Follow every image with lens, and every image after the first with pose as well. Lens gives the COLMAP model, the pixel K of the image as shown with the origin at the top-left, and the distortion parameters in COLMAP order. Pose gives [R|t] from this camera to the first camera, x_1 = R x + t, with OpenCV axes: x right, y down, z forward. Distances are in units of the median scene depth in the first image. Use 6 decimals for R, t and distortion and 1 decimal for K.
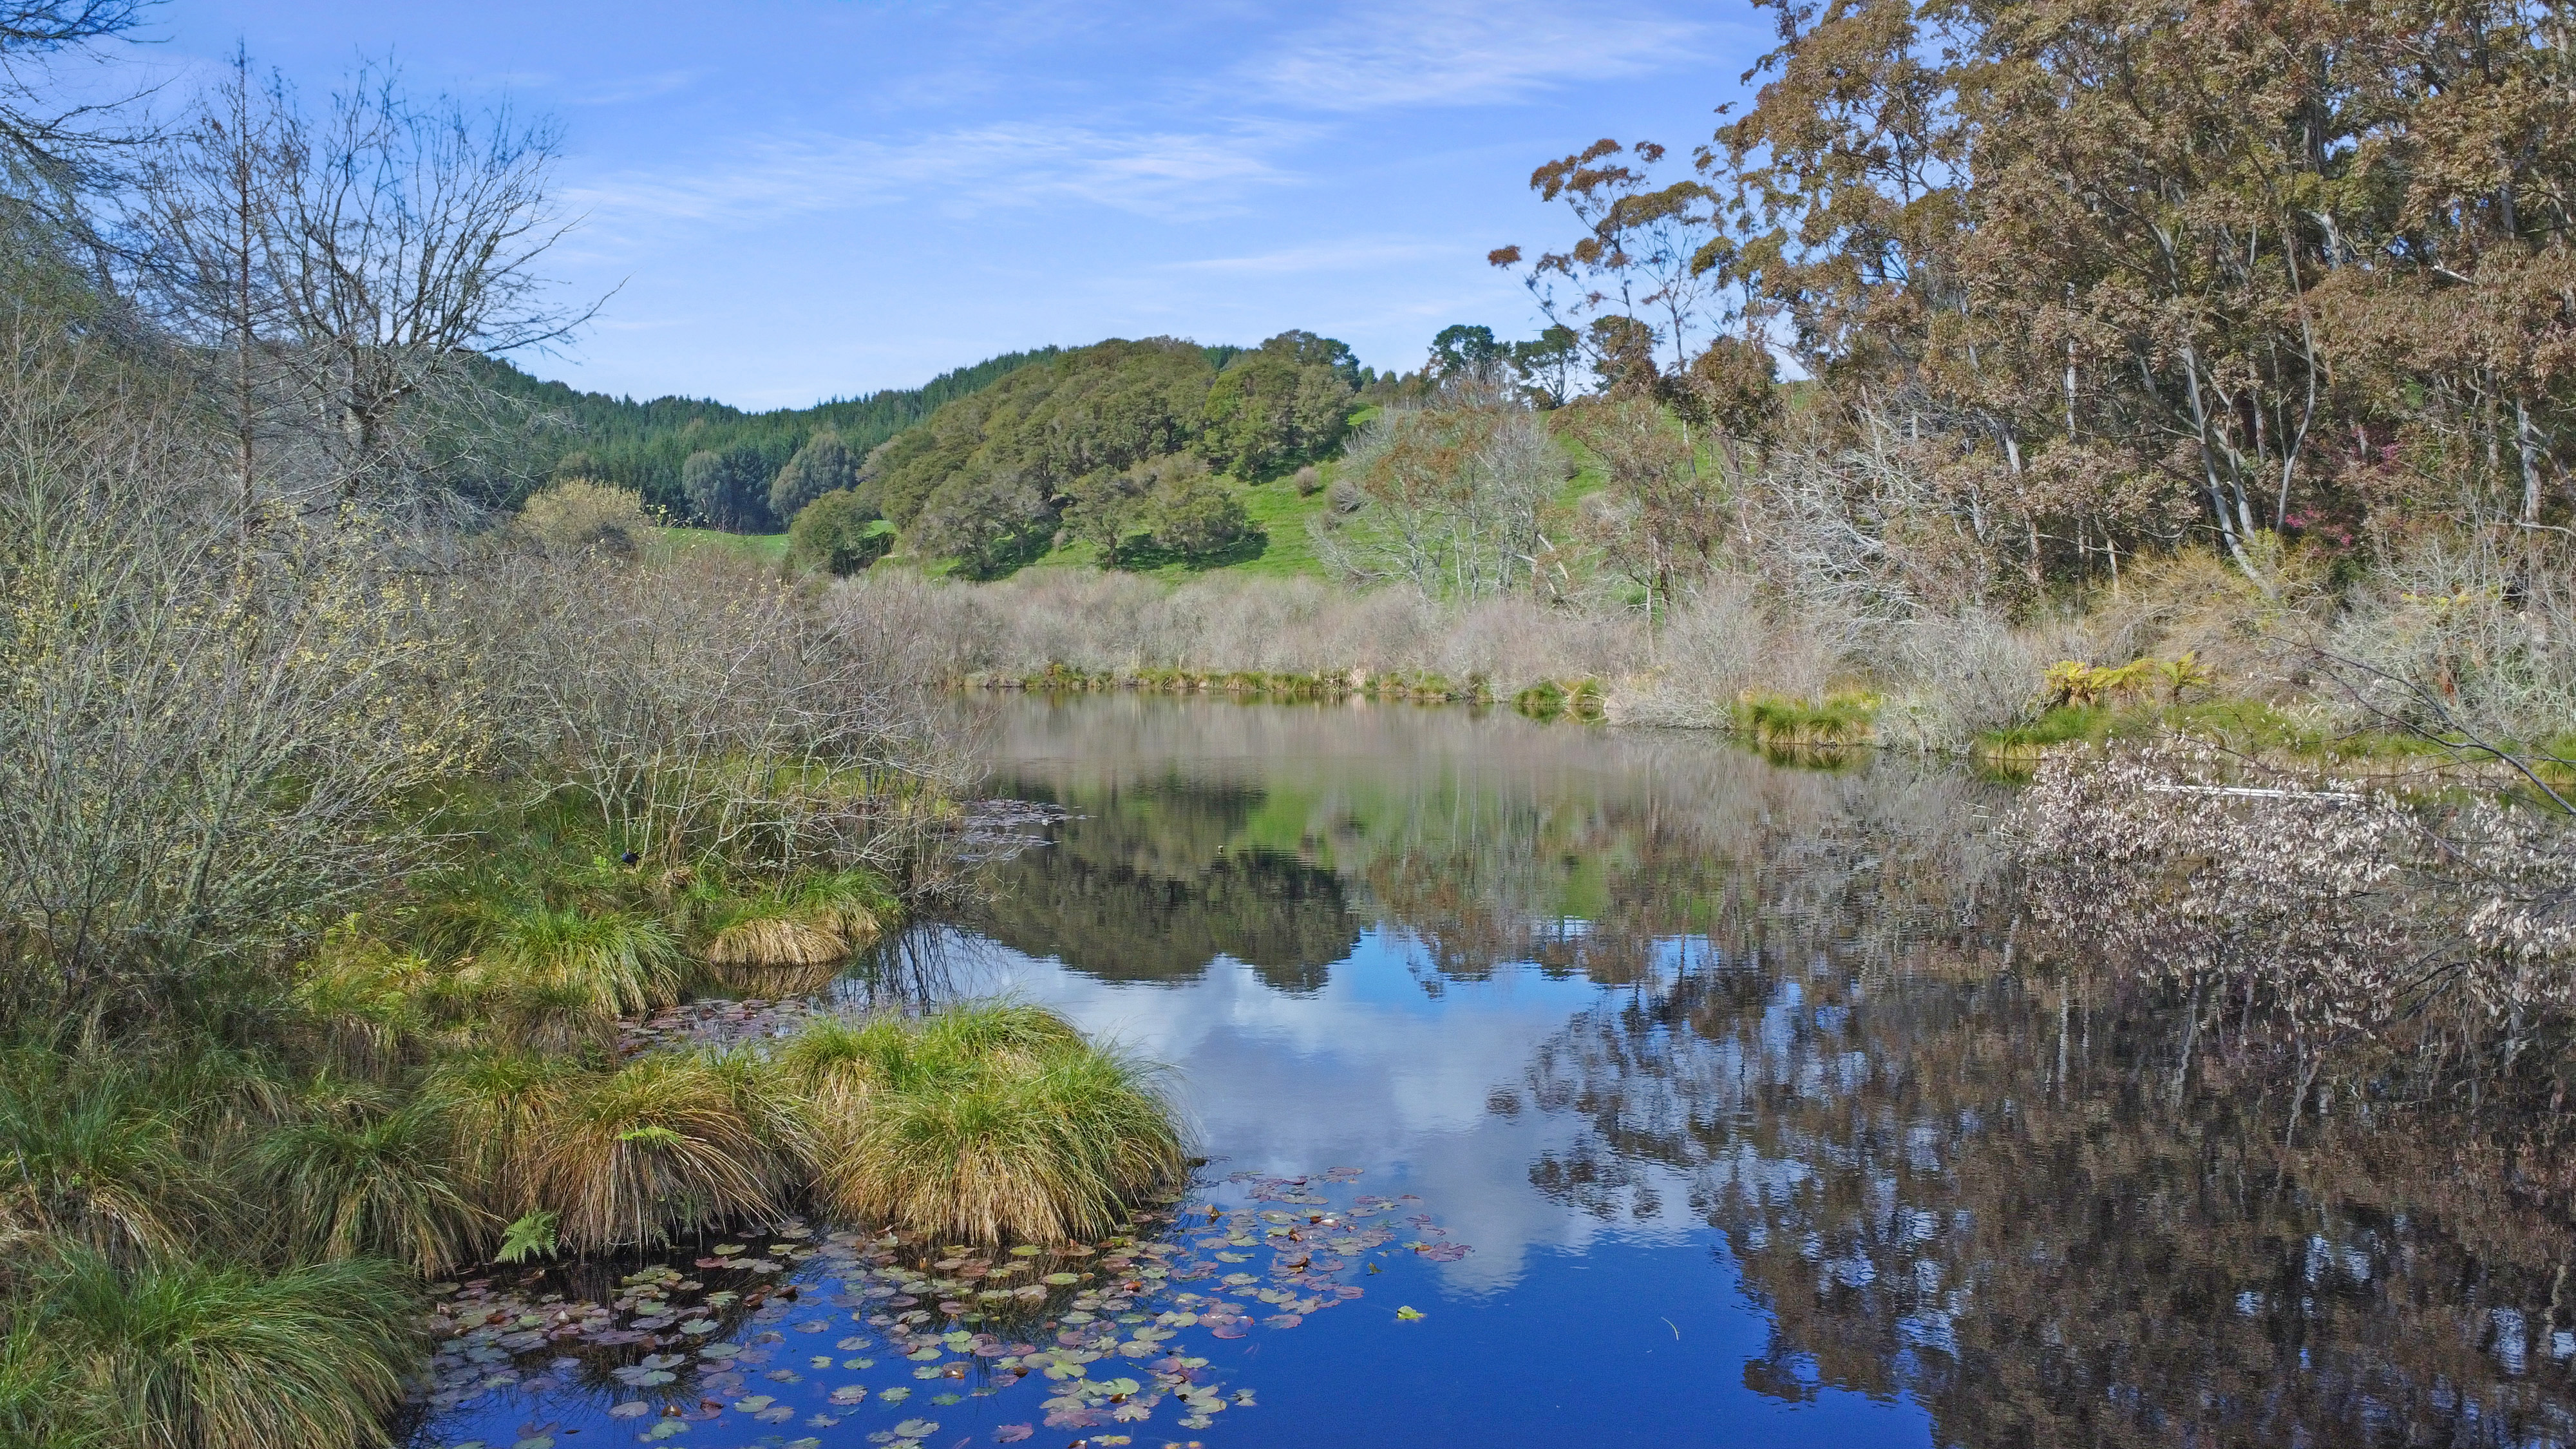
lens RADIAL K [[1917.8, 0, 1281.5], [0, 1917.8, 702.7], [0, 0, 1]] dist [0.007390, -0.006131]
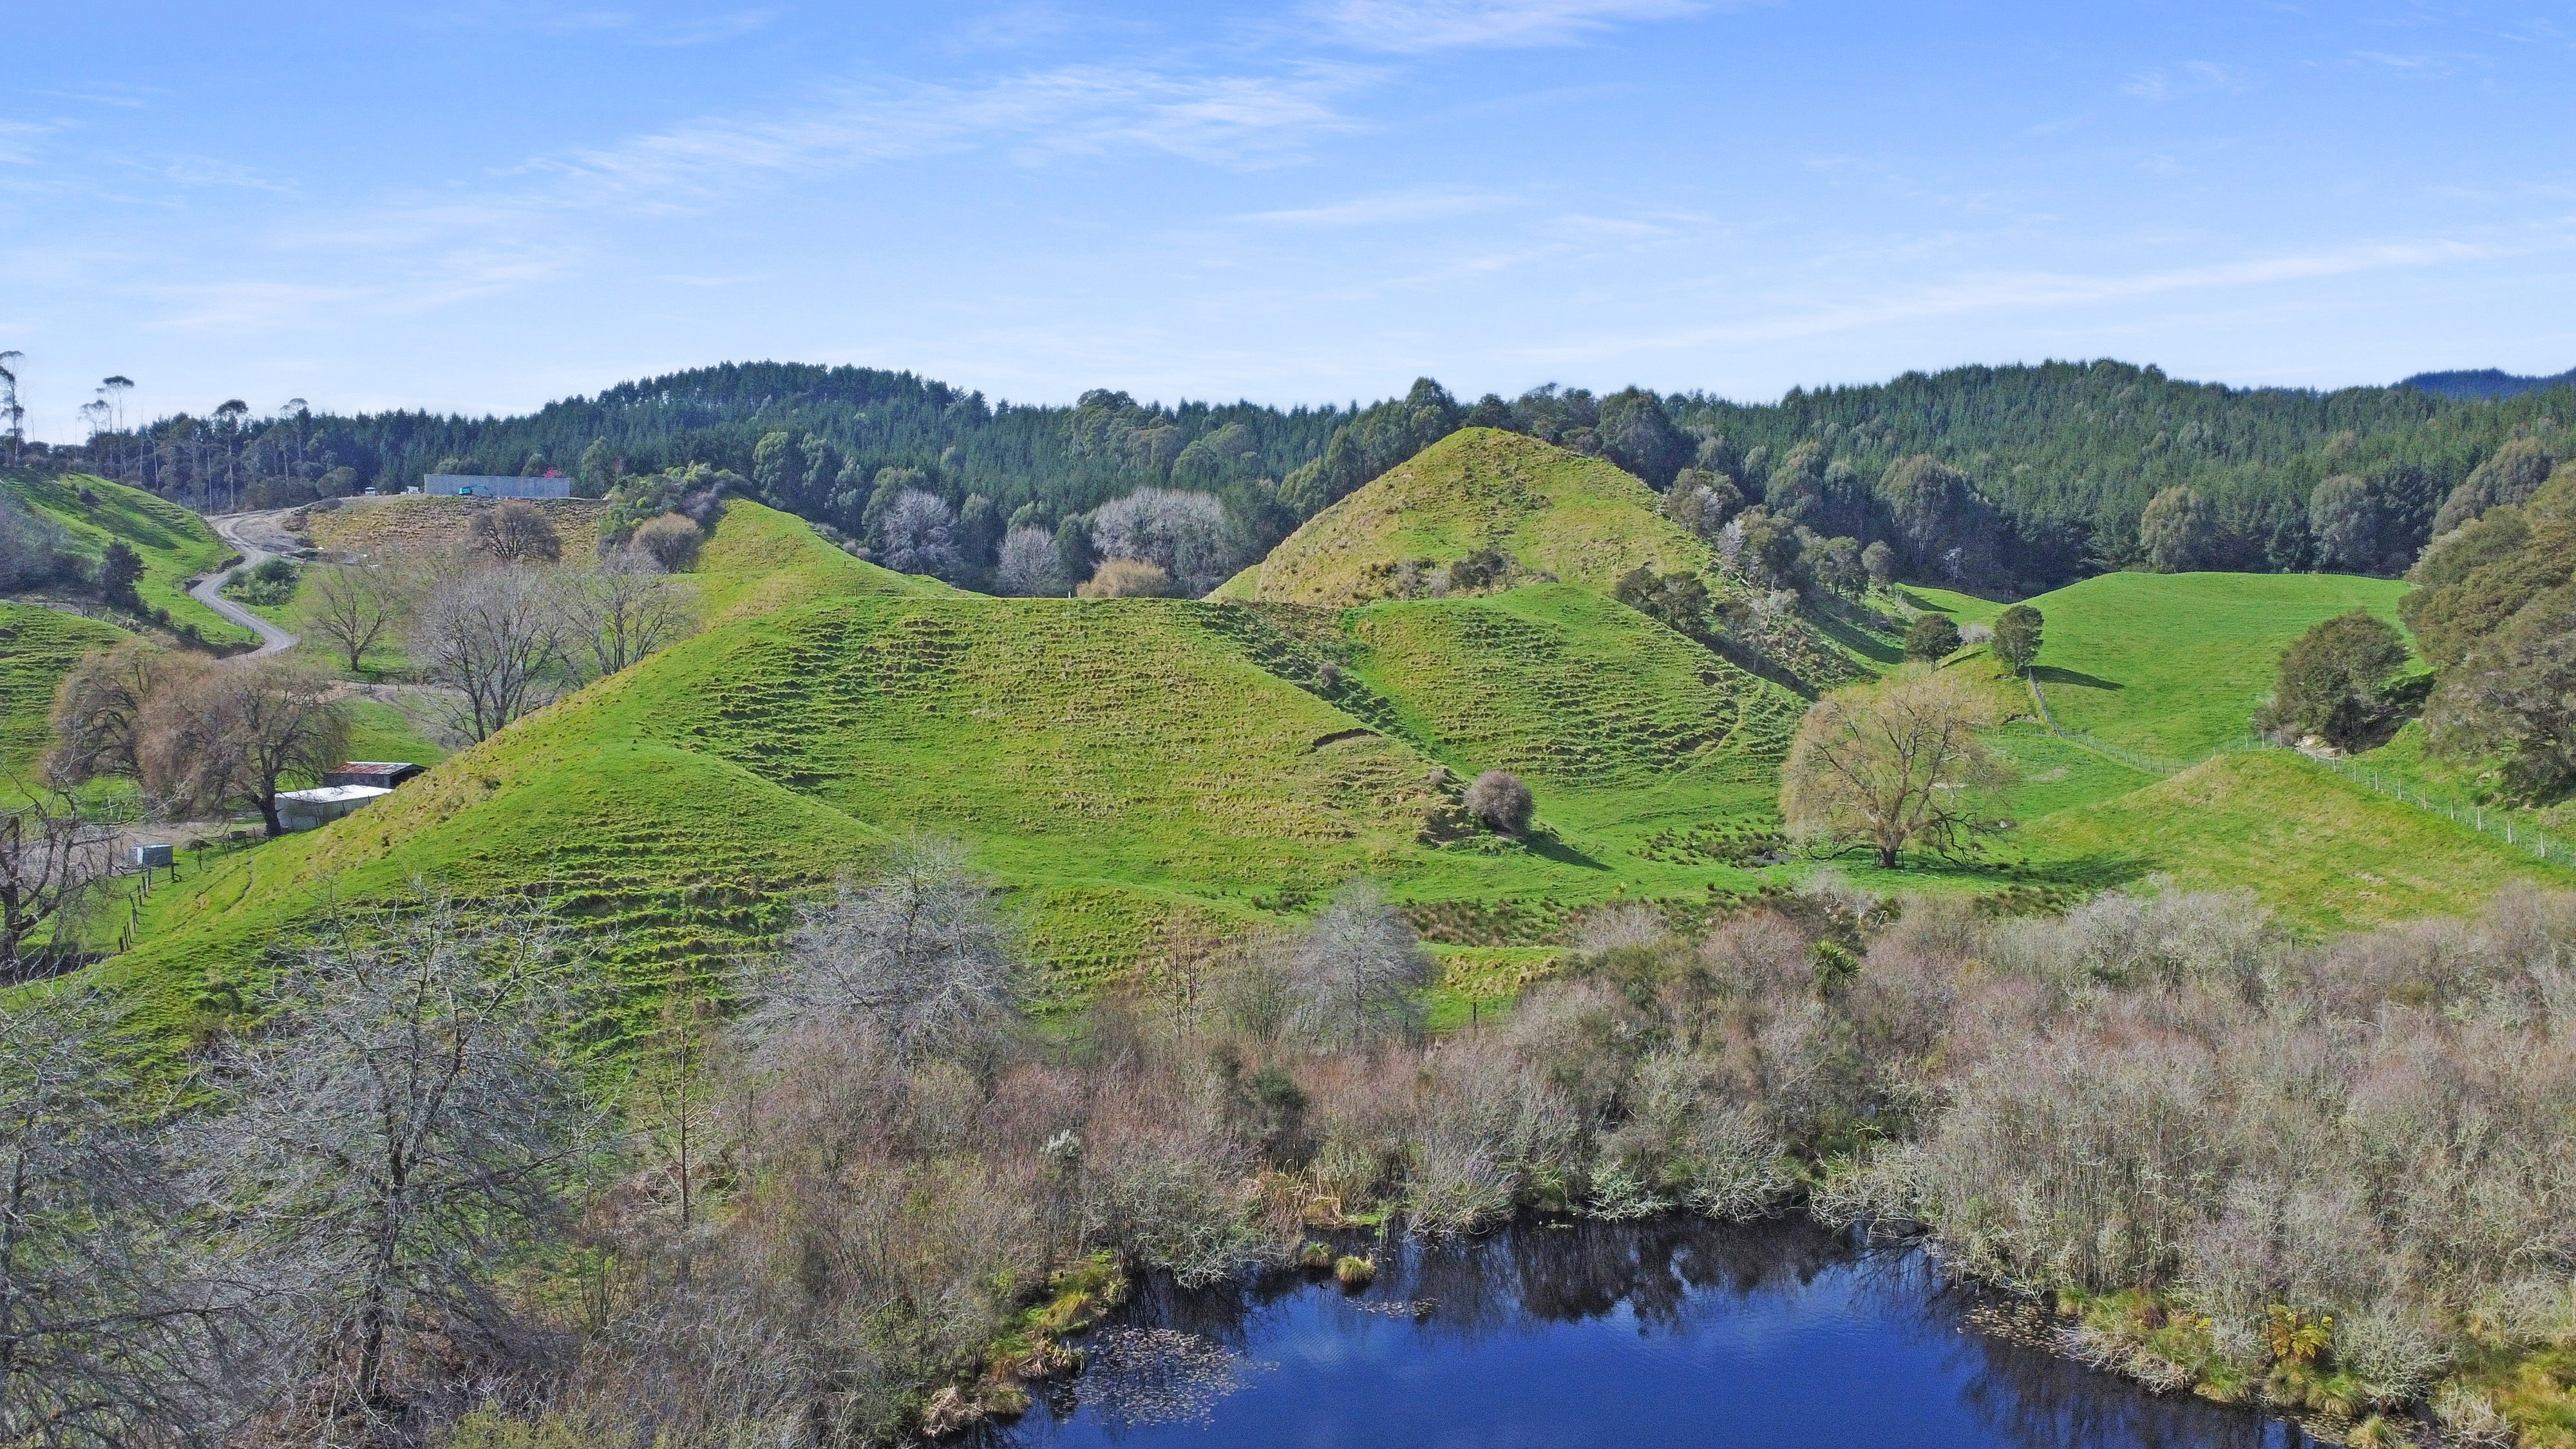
lens RADIAL K [[1917.8, 0, 1270.1], [0, 1917.8, 721.7], [0, 0, 1]] dist [0.007390, -0.006131]
pose [[0.658253, 0.043512, -0.751538, 0.026332], [-0.029719, 0.999052, 0.031812, -0.090962], [0.752210, 0.001395, 0.658922, 0.305510]]
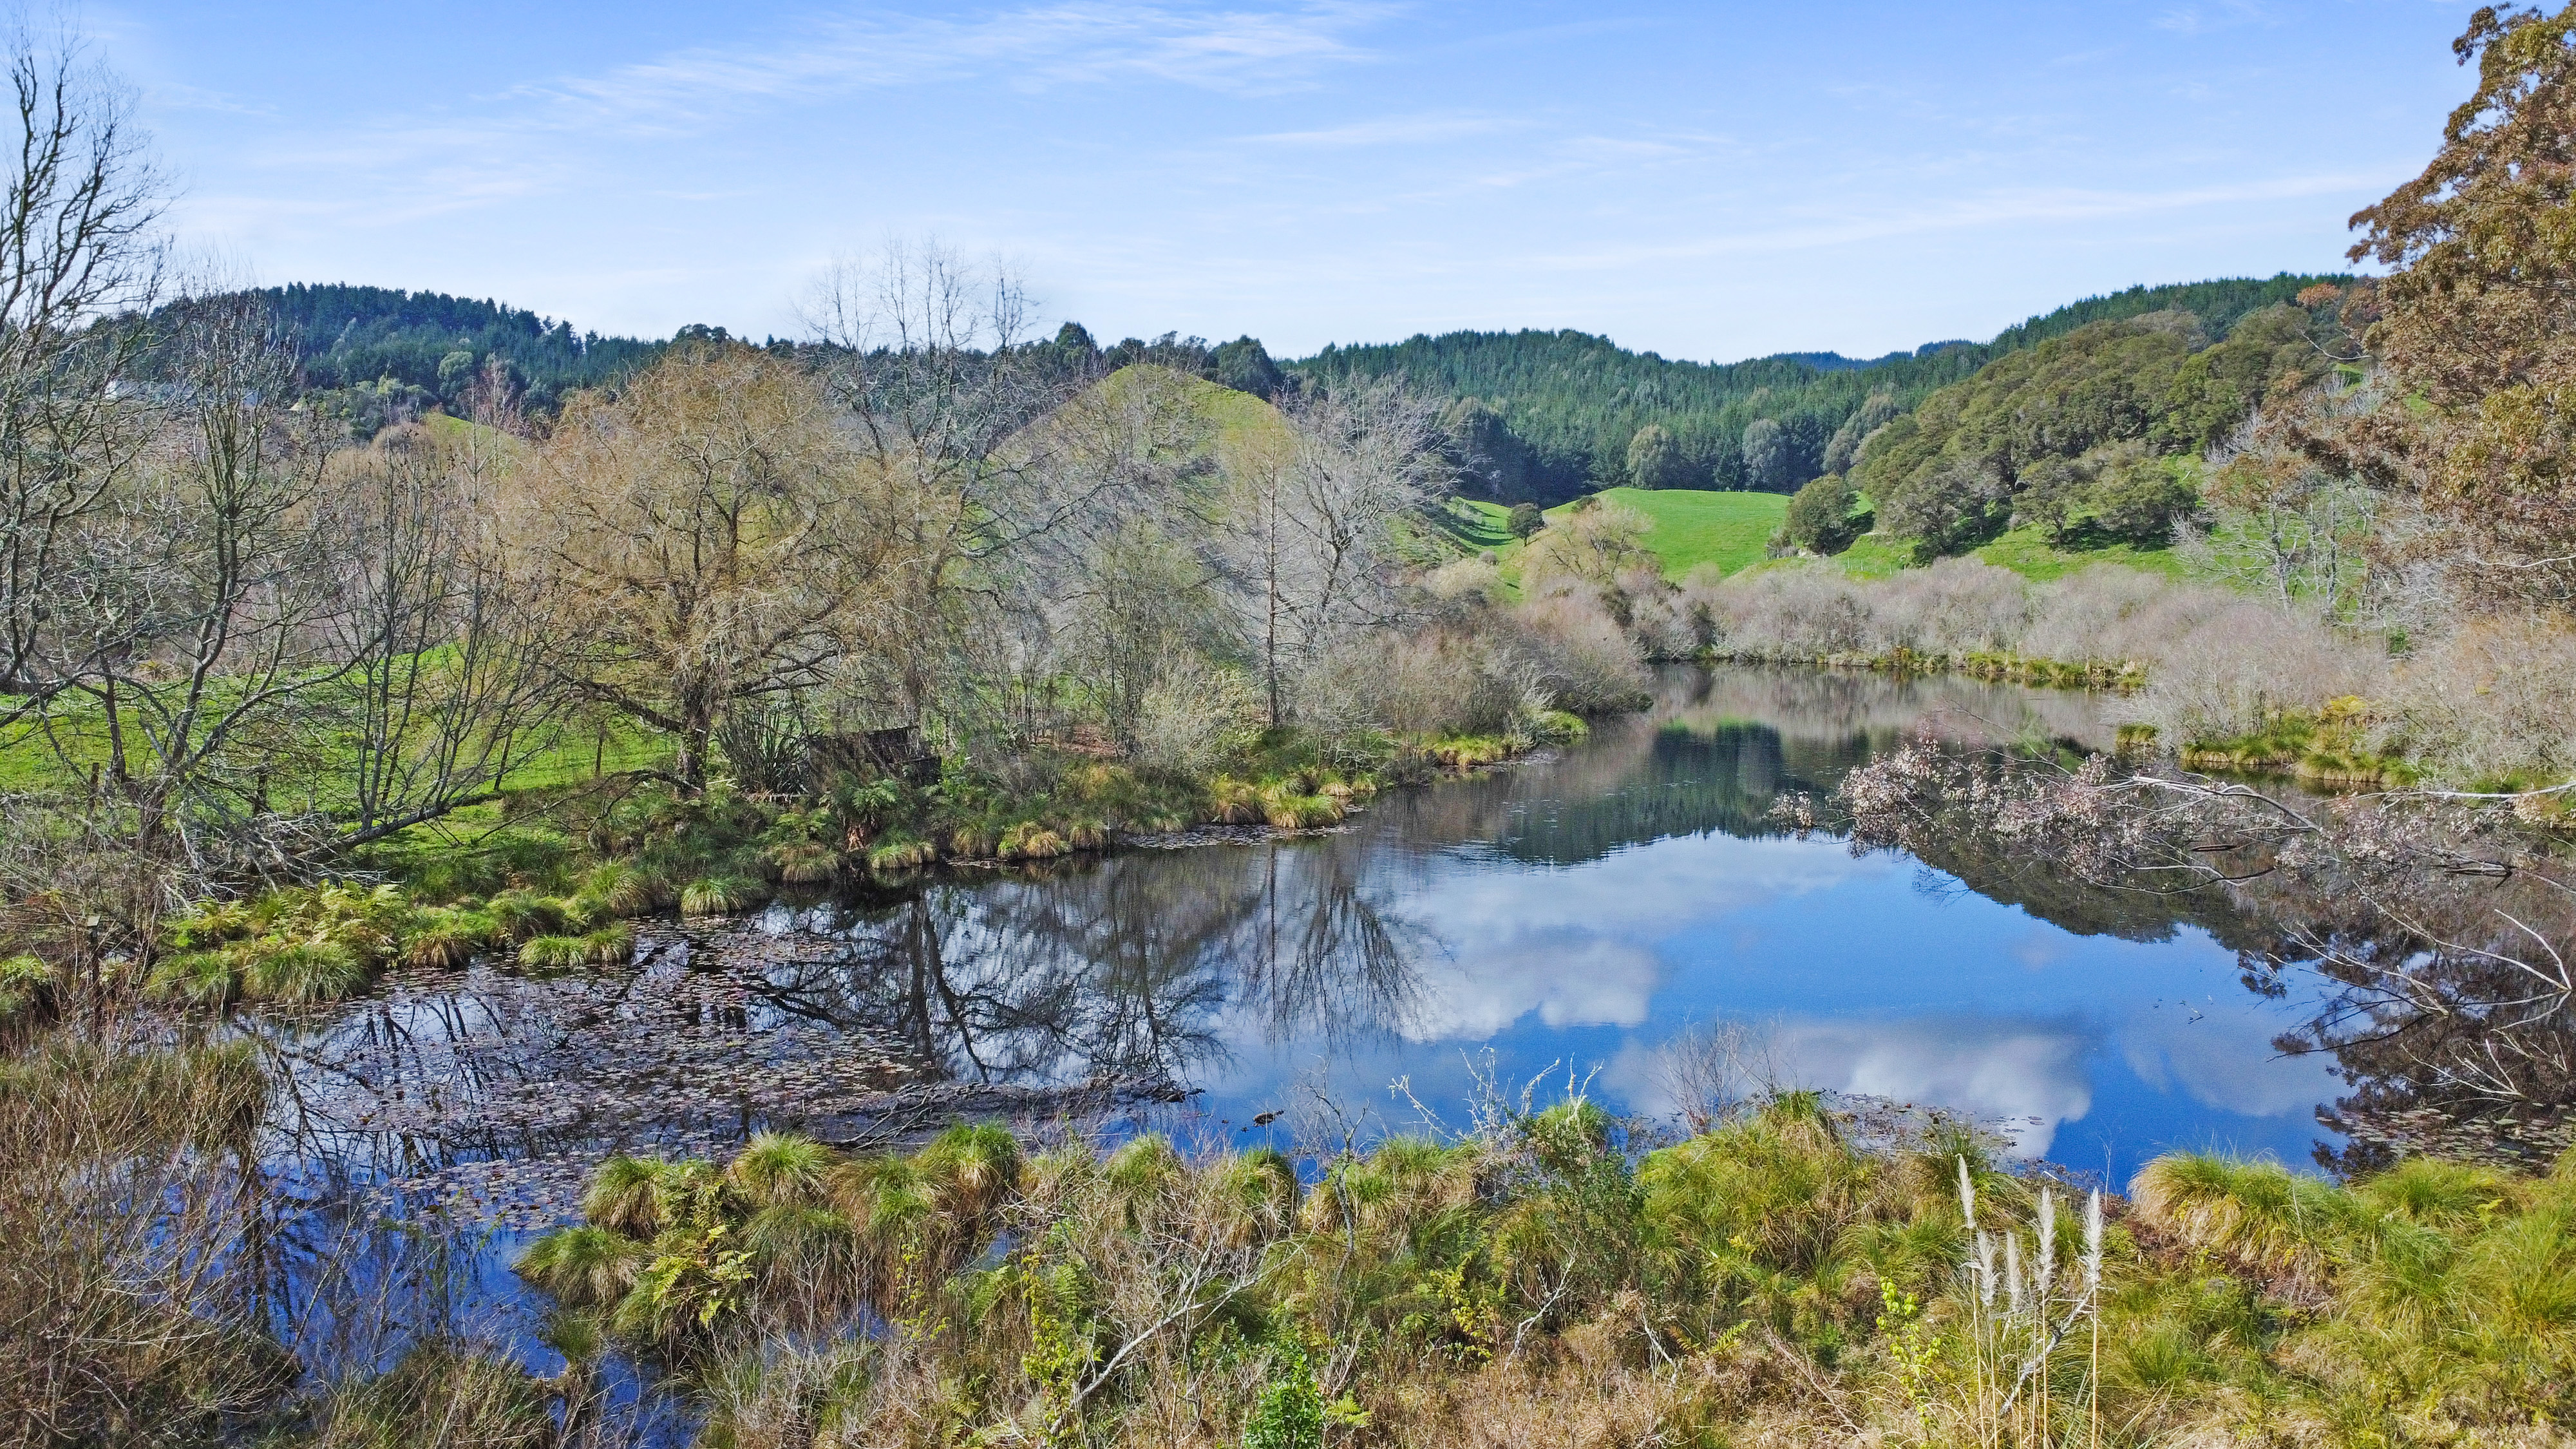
lens RADIAL K [[1917.8, 0, 1268.4], [0, 1917.8, 734.4], [0, 0, 1]] dist [0.007390, -0.006131]
pose [[0.843775, 0.047387, -0.534601, 0.114547], [-0.022117, 0.998318, 0.053583, -0.012129], [0.536242, -0.033388, 0.843404, -0.155216]]
